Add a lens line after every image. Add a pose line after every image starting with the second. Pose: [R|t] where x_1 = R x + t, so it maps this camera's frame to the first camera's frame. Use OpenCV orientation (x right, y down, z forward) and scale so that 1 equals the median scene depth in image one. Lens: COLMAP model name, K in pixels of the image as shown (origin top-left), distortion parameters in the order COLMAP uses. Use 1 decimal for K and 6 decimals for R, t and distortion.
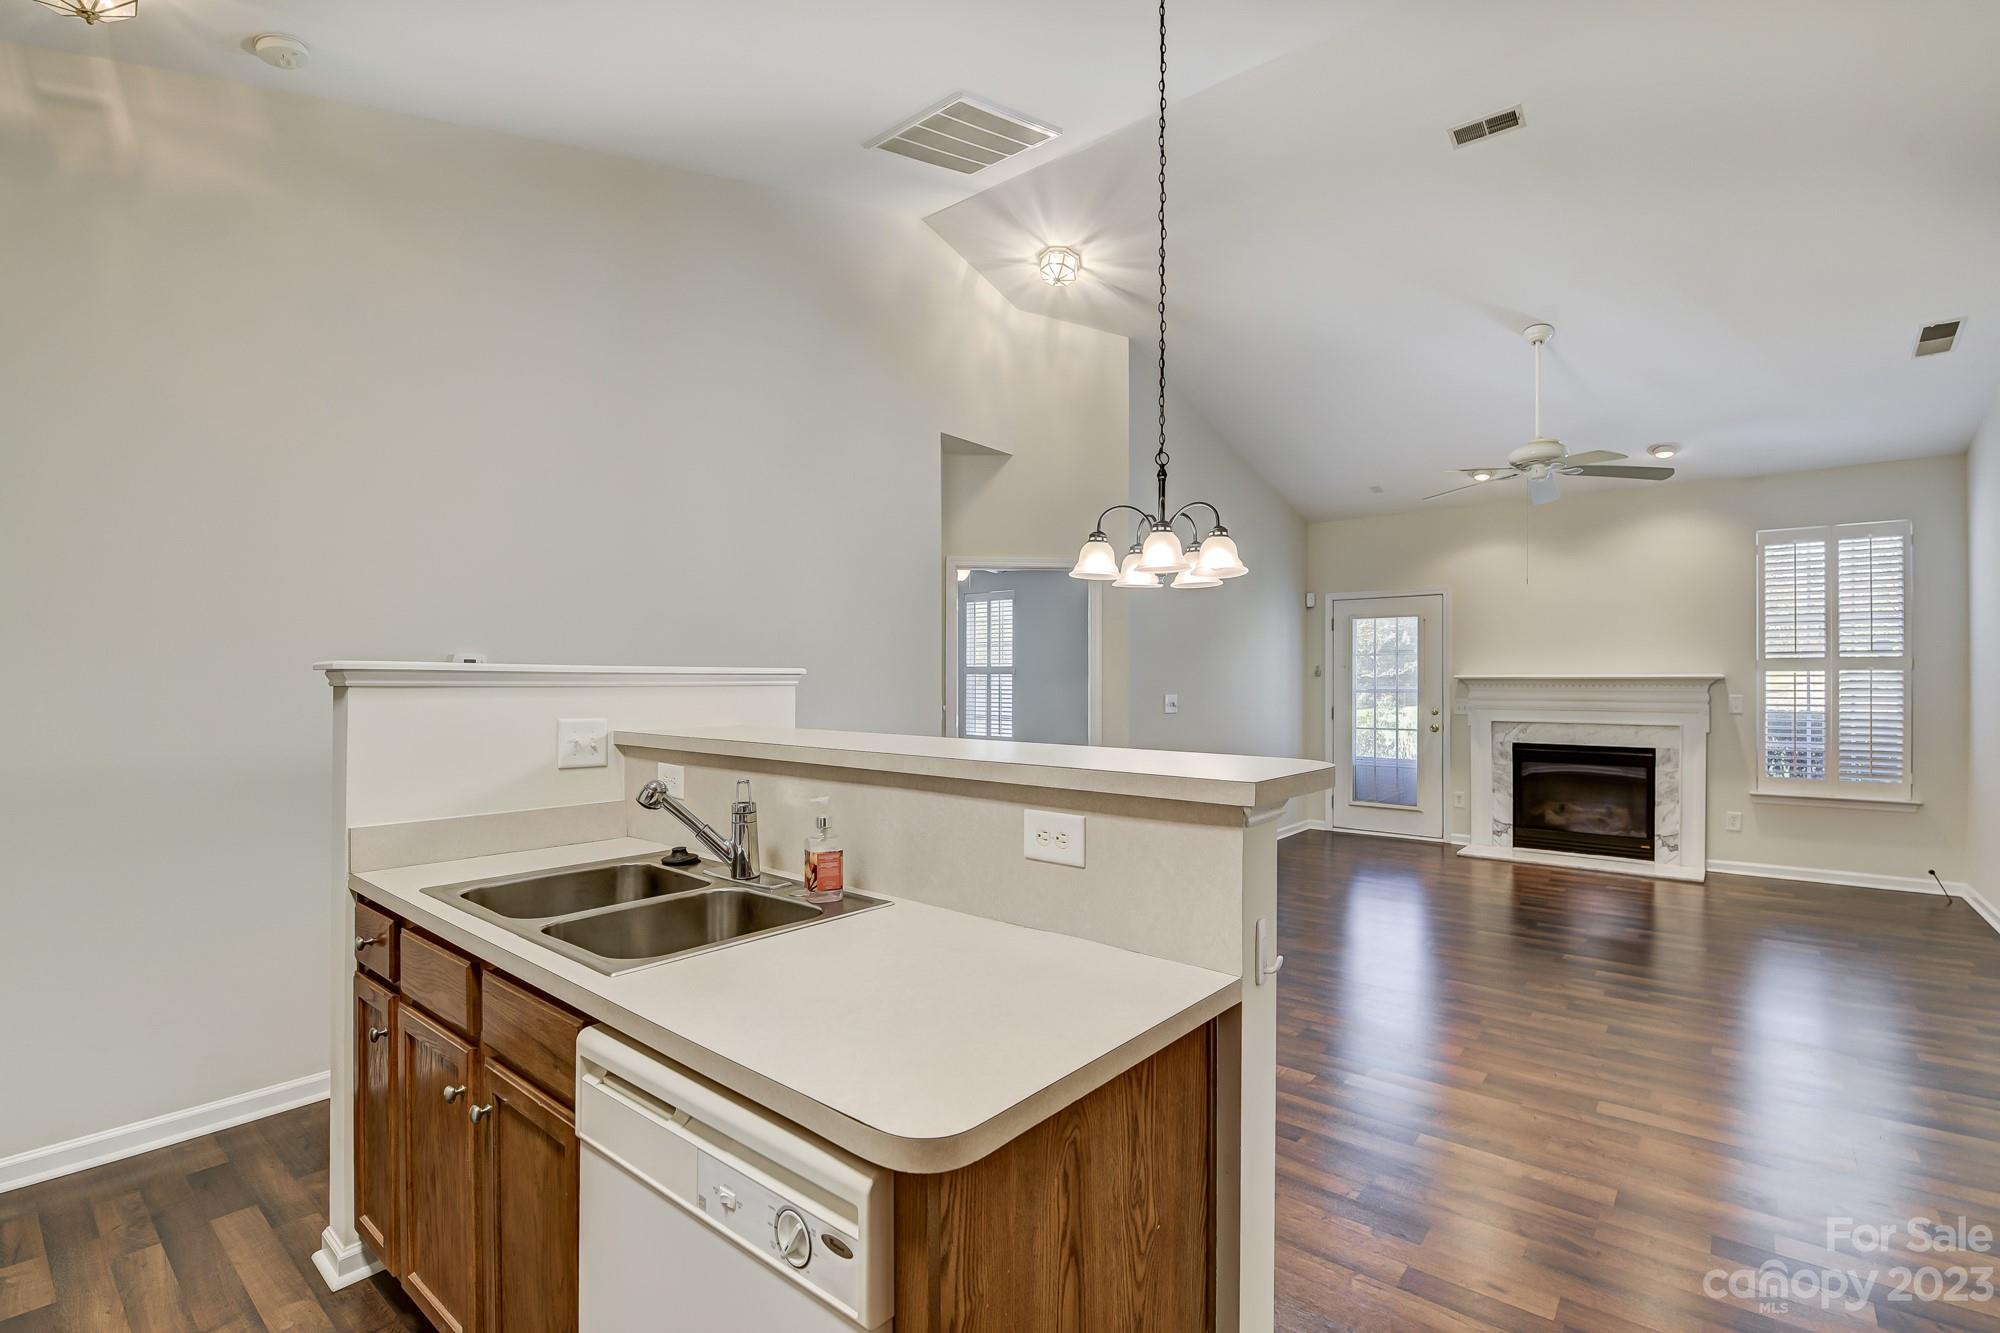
lens RADIAL K [[900.5, 0, 1004.6], [0, 900.5, 679.4], [0, 0, 1]] dist [-0.000490, -0.000132]
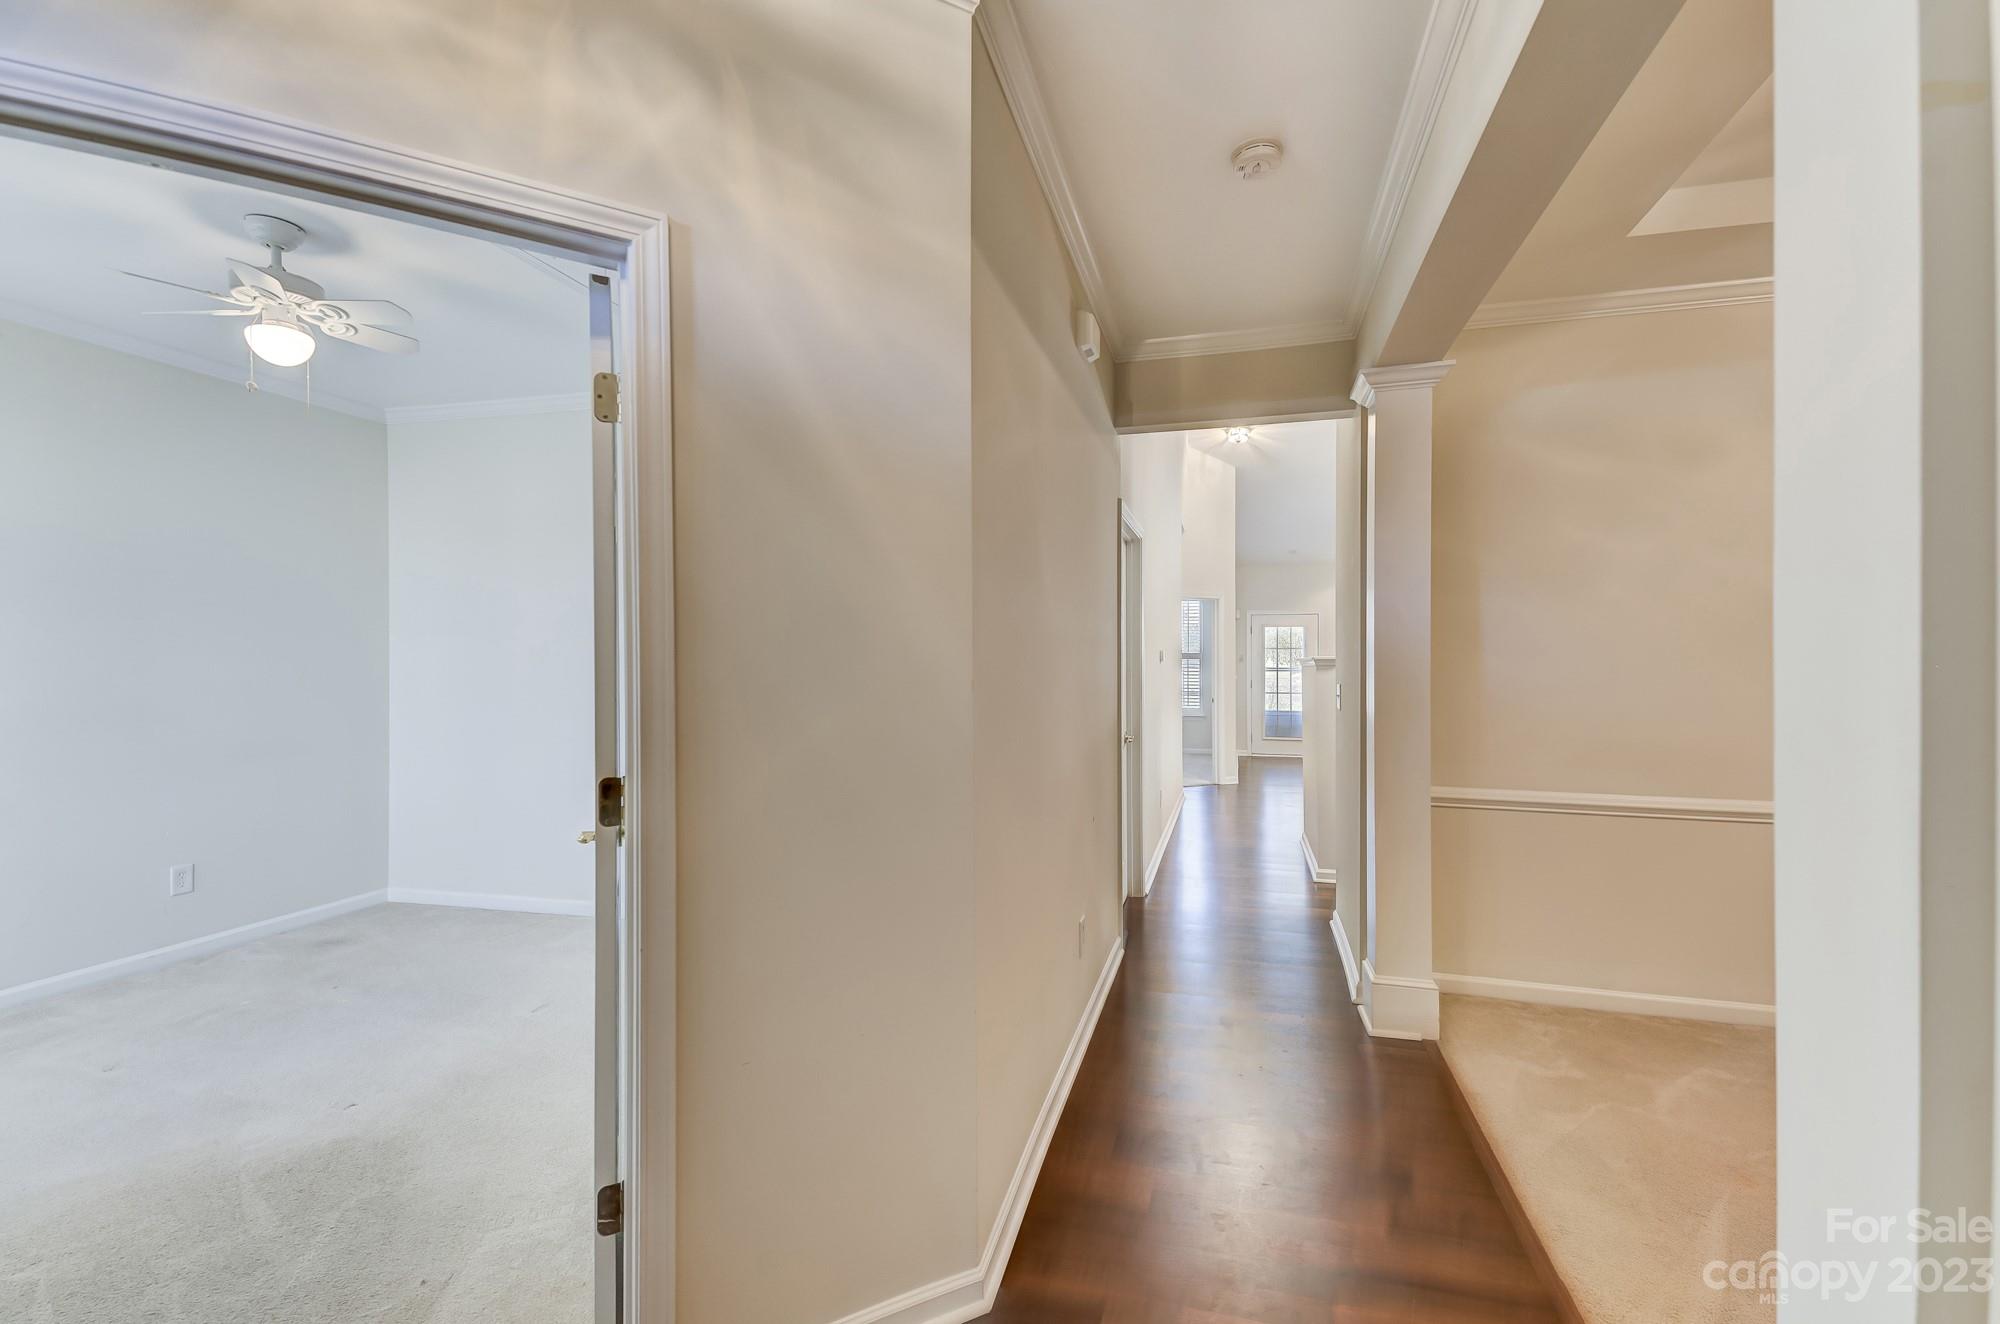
lens RADIAL K [[870.5, 0, 1000.8], [0, 870.5, 674.9], [0, 0, 1]] dist [0.000791, -0.007627]
pose [[0.911976, -0.005311, 0.410210, -0.794101], [0.001753, 0.999958, 0.009049, 0.006137], [-0.410240, -0.007533, 0.911946, -0.292348]]
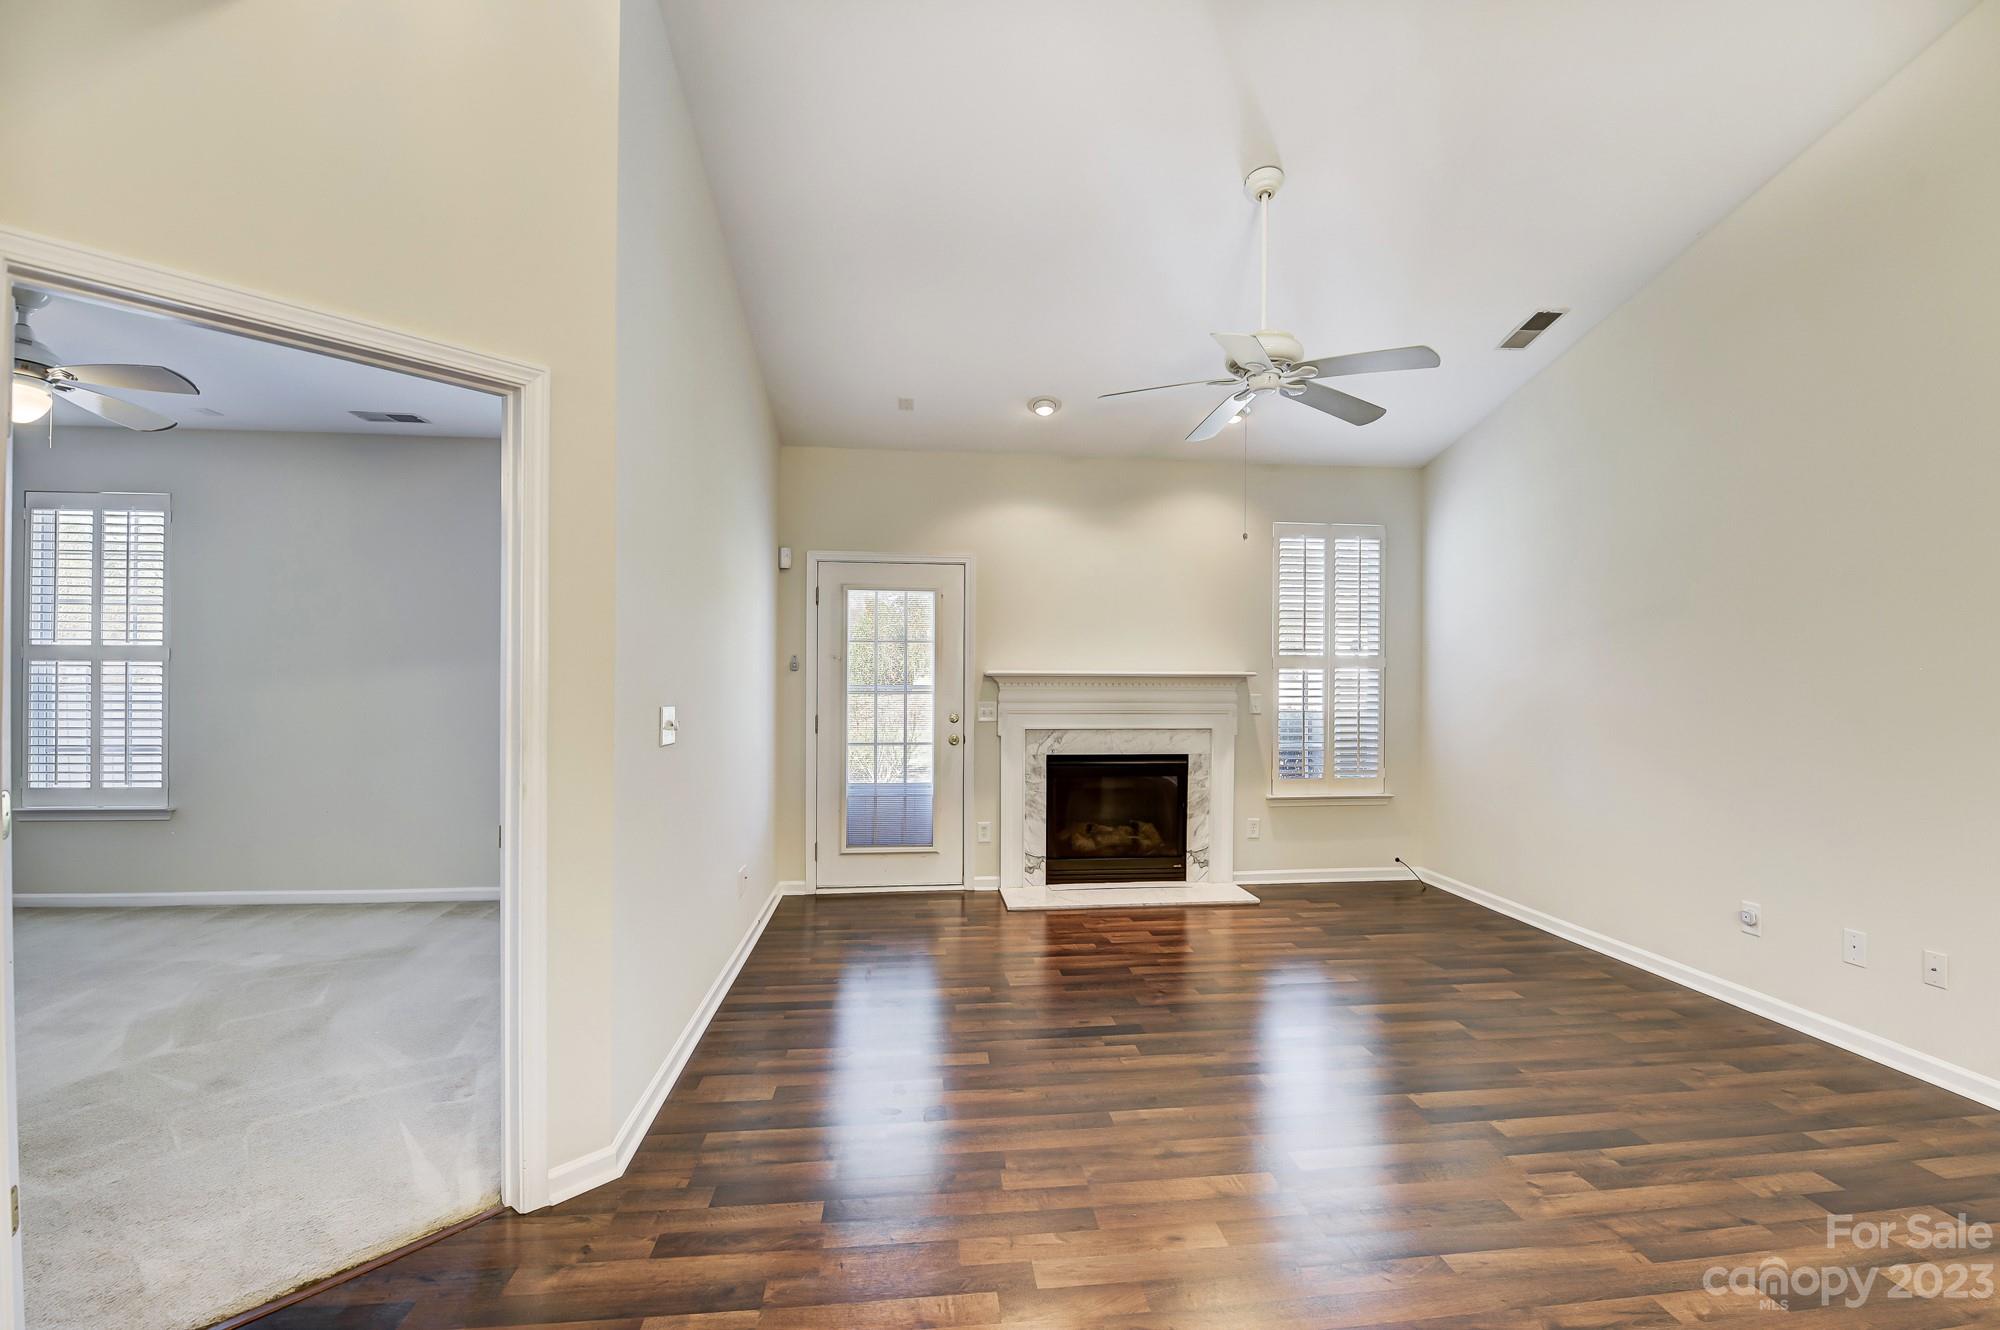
lens RADIAL K [[870.5, 0, 1000.8], [0, 870.5, 677.9], [0, 0, 1]] dist [0.000791, -0.007627]
pose [[0.691171, 0.001941, 0.722688, -0.025325], [-0.004696, 0.999987, 0.001806, 0.000306], [-0.722676, -0.004641, 0.691172, 0.490654]]
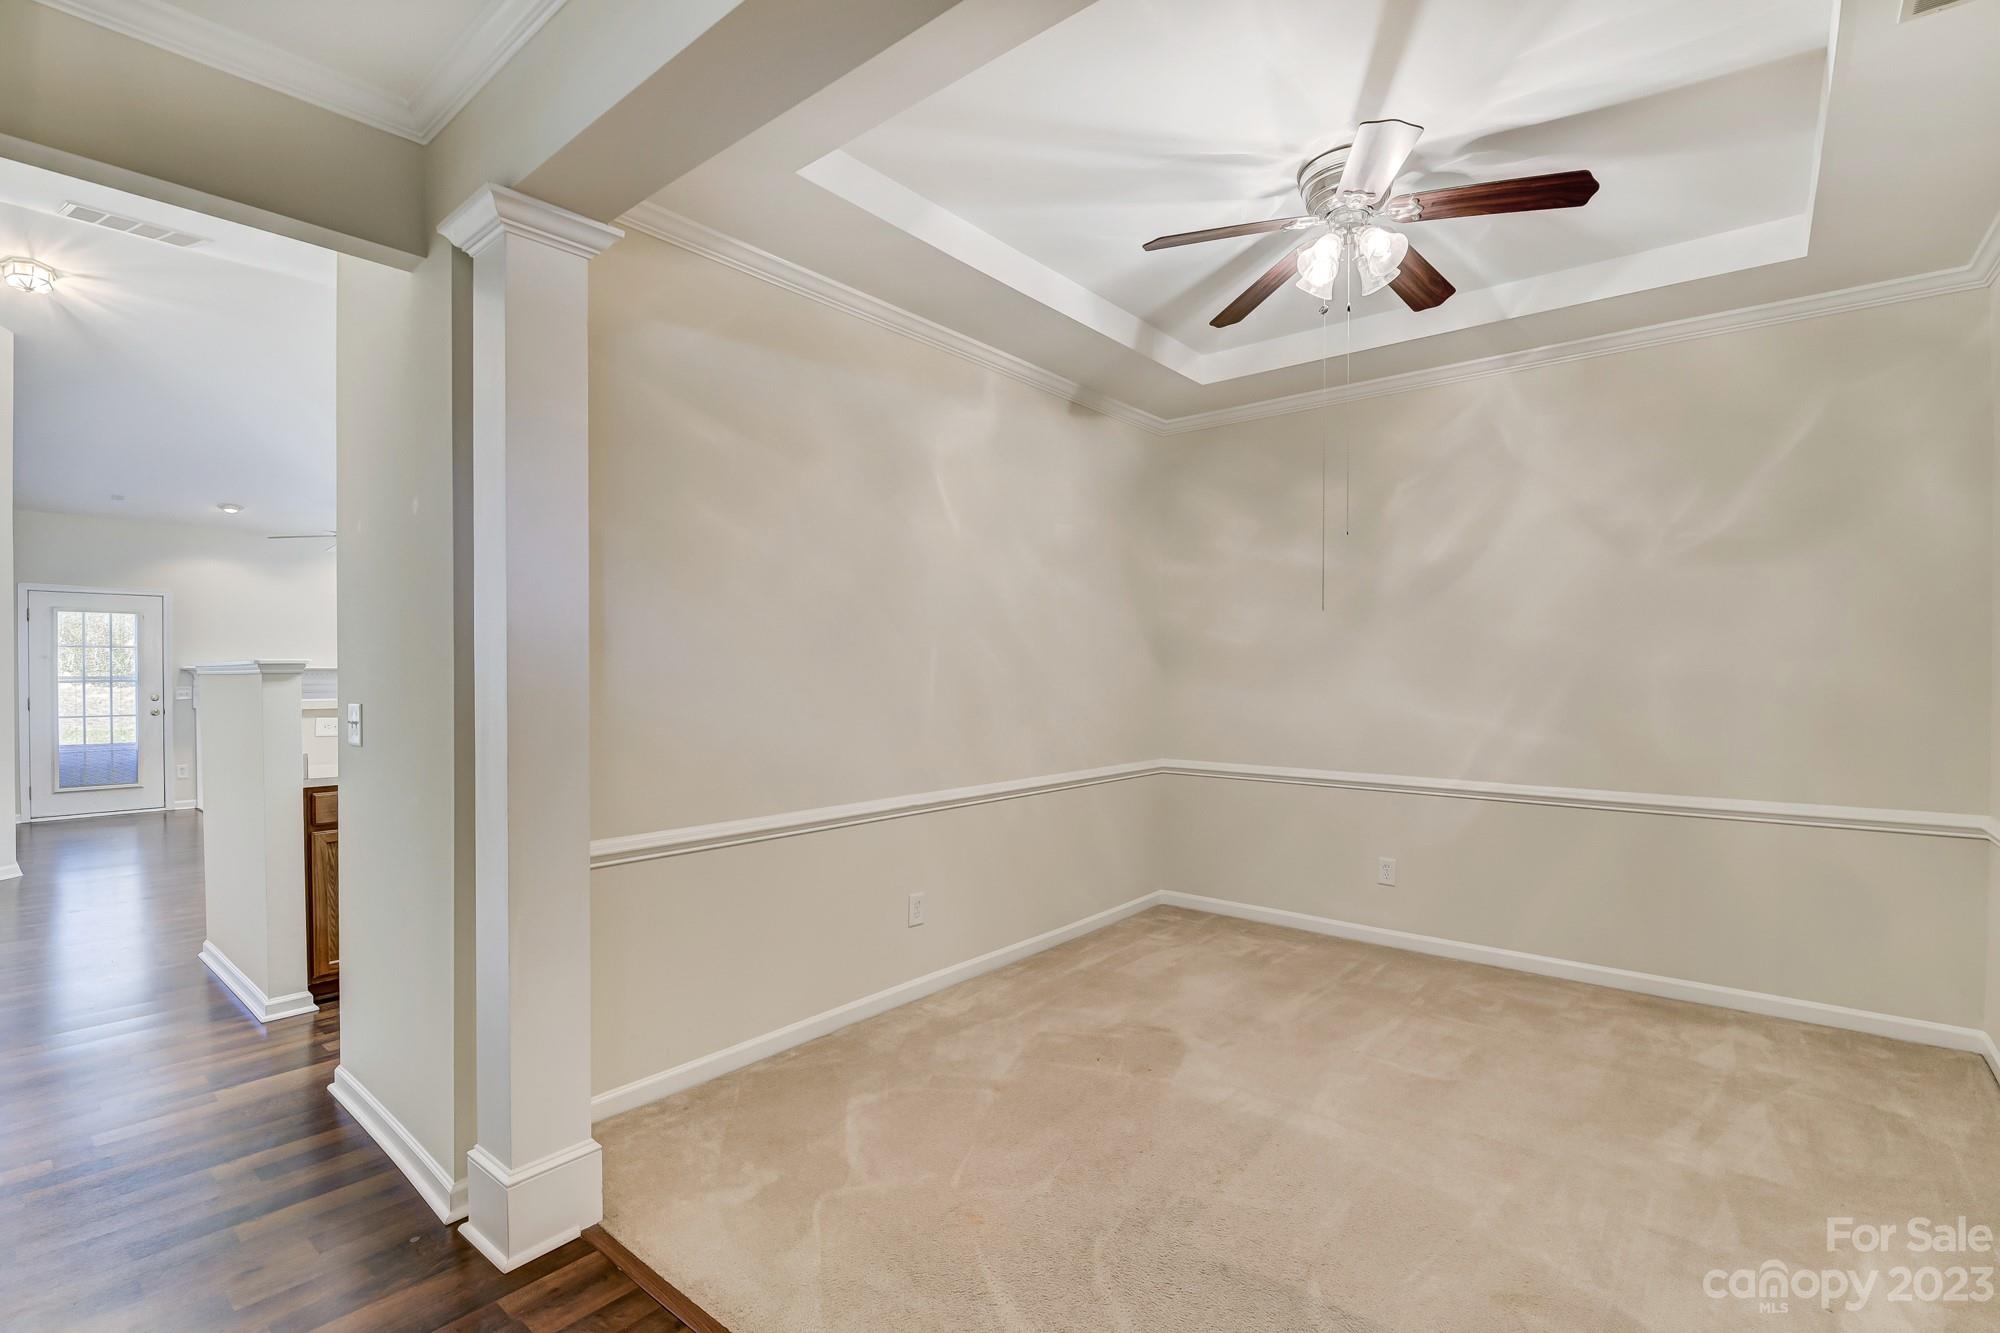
lens RADIAL K [[904.8, 0, 1036.7], [0, 904.8, 676.3], [0, 0, 1]] dist [0.000127, -0.012010]
pose [[-0.016990, -0.006115, 0.999837, -0.717388], [0.003739, 0.999974, 0.006179, 0.005748], [-0.999849, 0.003844, -0.016967, -0.110025]]
